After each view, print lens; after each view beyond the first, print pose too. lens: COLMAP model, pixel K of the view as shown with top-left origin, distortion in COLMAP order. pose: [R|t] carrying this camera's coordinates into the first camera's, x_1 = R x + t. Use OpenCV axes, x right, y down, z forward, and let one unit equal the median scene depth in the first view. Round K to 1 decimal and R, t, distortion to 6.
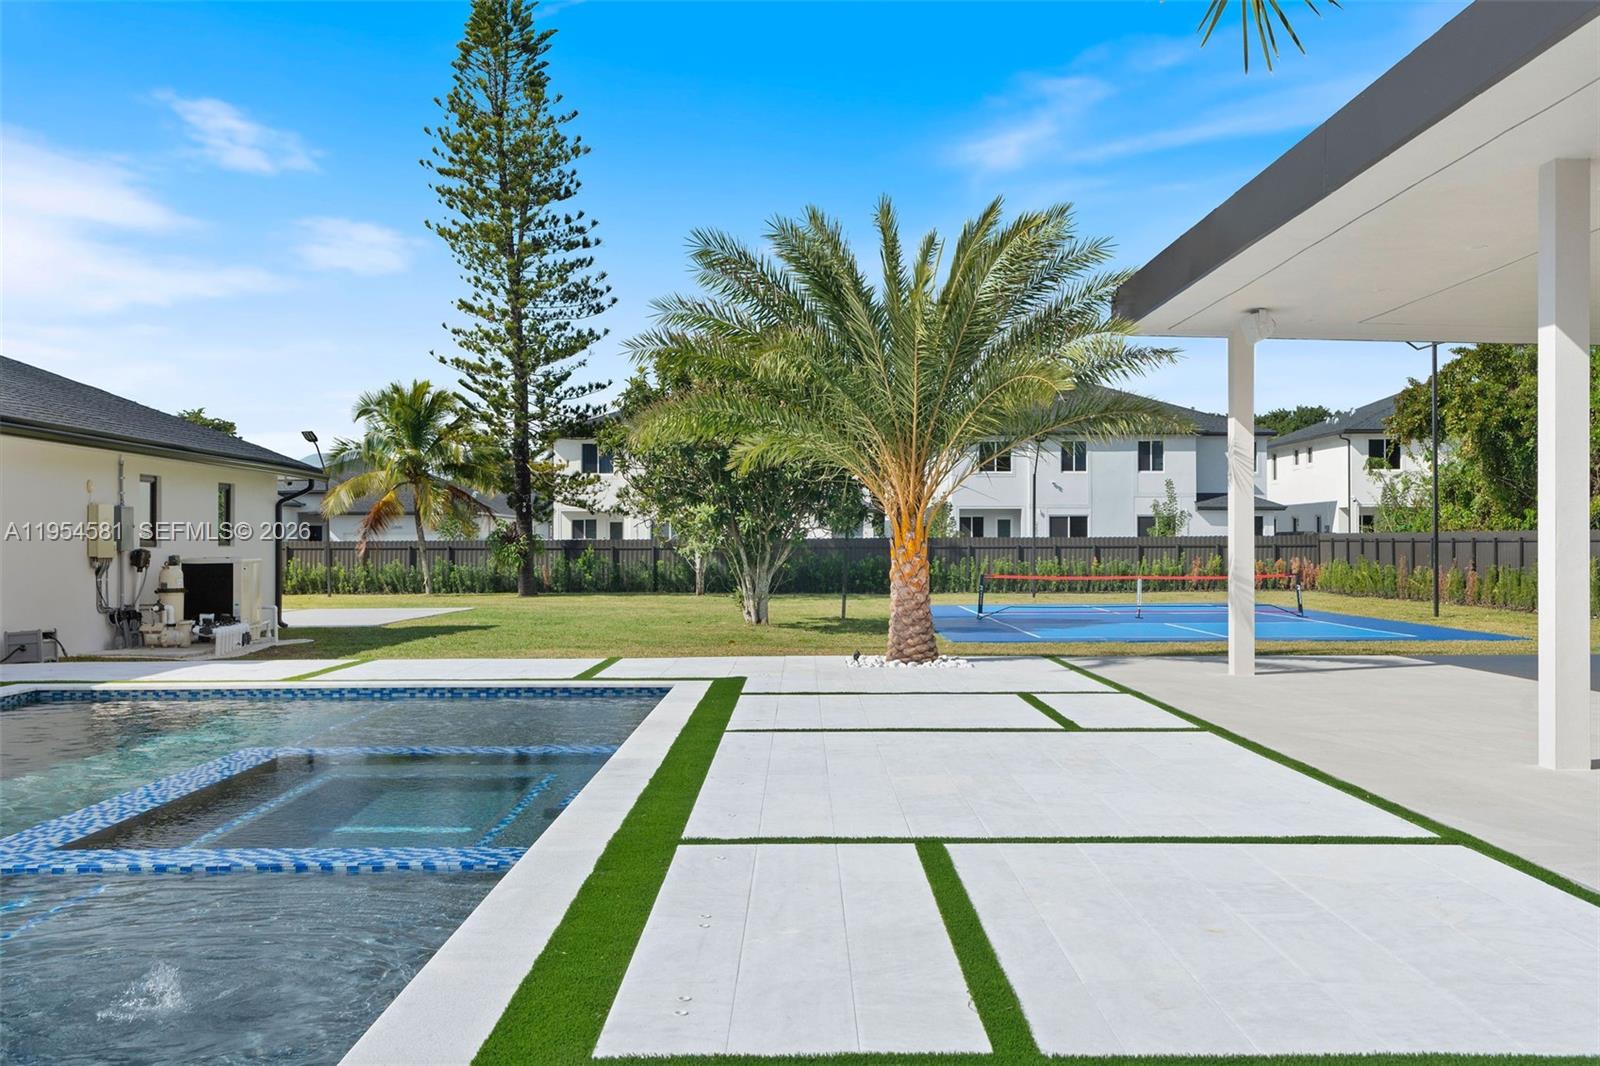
lens RADIAL K [[1527.3, 0, 788.3], [0, 1527.3, 531.2], [0, 0, 1]] dist [0.004353, 0.000000]
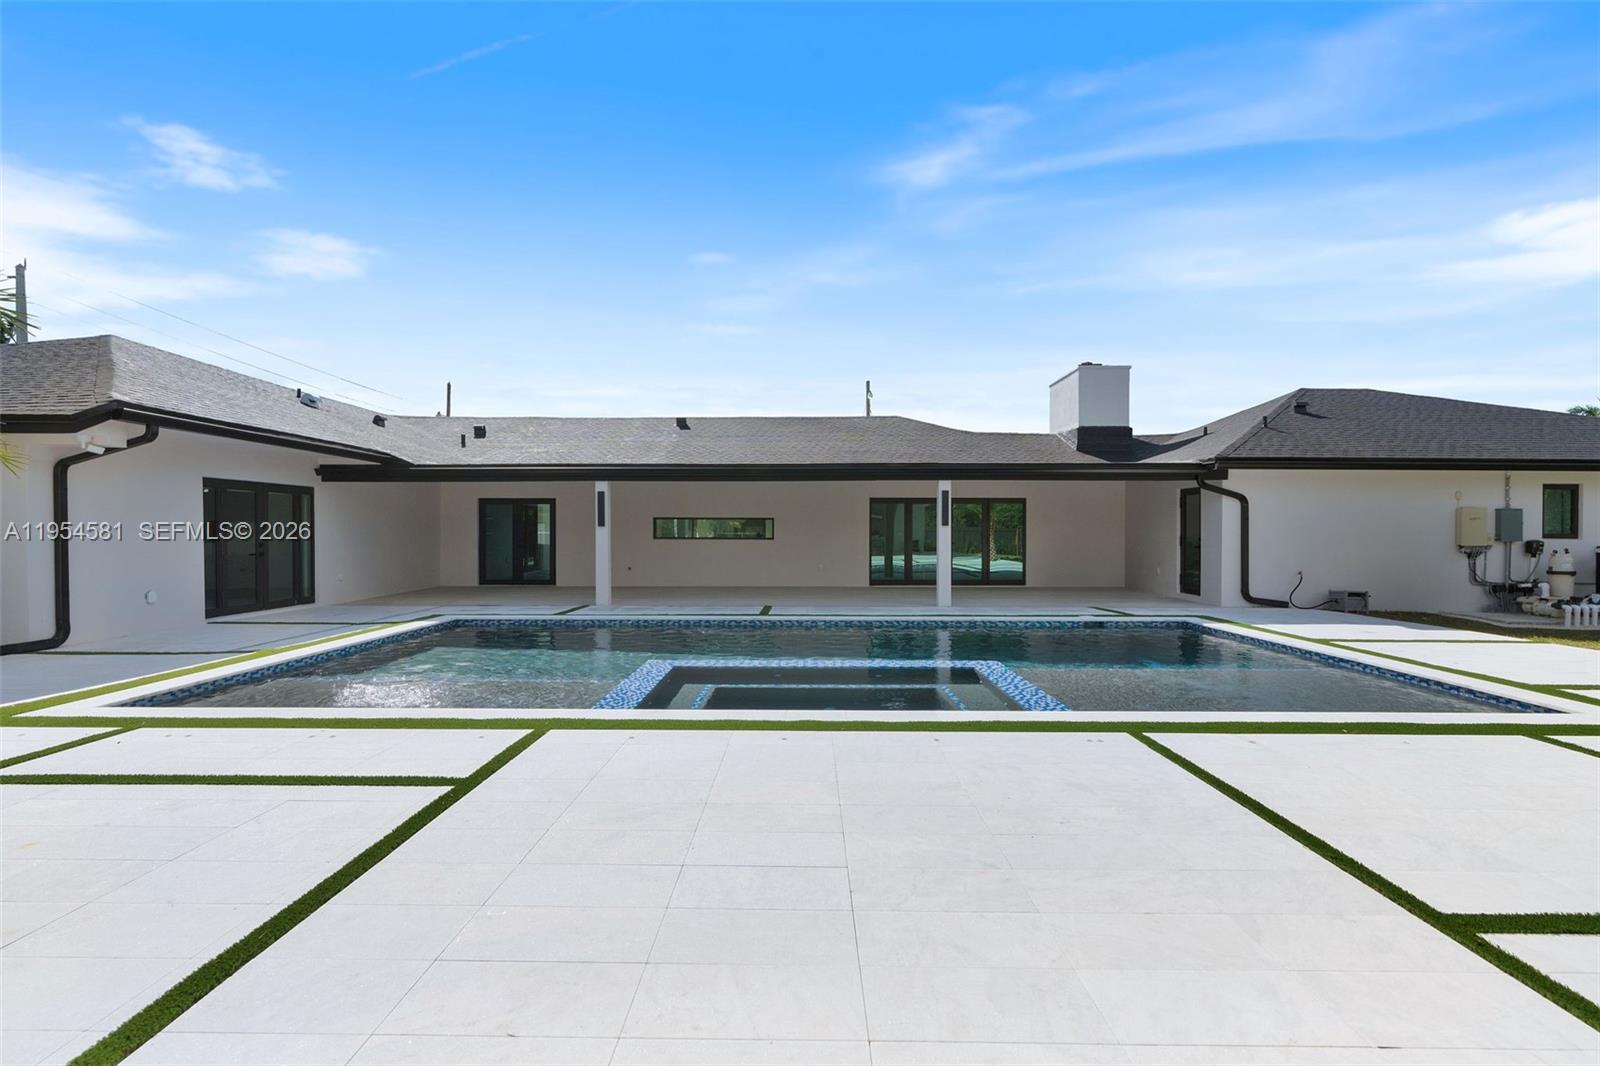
lens RADIAL K [[724.1, 0, 792.2], [0, 724.1, 527.9], [0, 0, 1]] dist [-0.009929, 0.000218]
pose [[0.038027, 0.001951, -0.999275, 0.222948], [0.003796, 0.999991, 0.002096, -0.004074], [0.999270, -0.003873, 0.038019, 0.391380]]
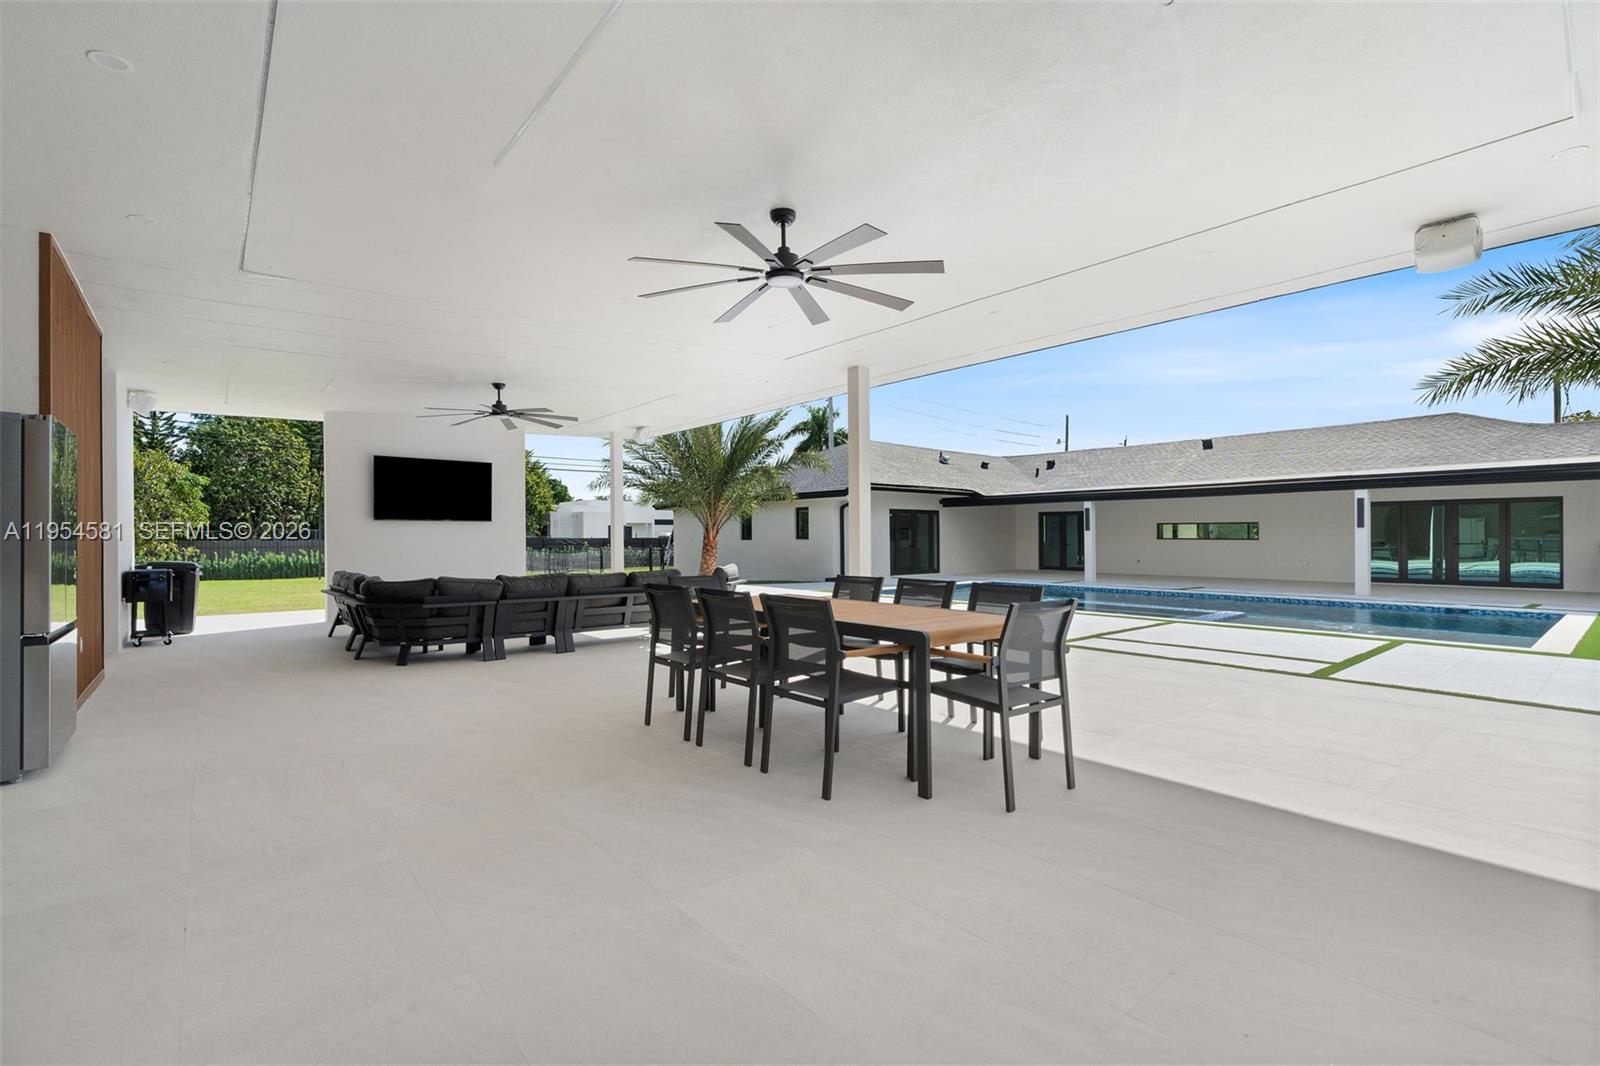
lens RADIAL K [[724.1, 0, 797.7], [0, 724.1, 528.9], [0, 0, 1]] dist [-0.009929, 0.000218]
pose [[-0.732407, 0.002469, -0.680862, 0.633803], [0.011014, 0.999906, -0.008223, -0.003277], [0.680778, -0.013522, -0.732365, 0.788284]]
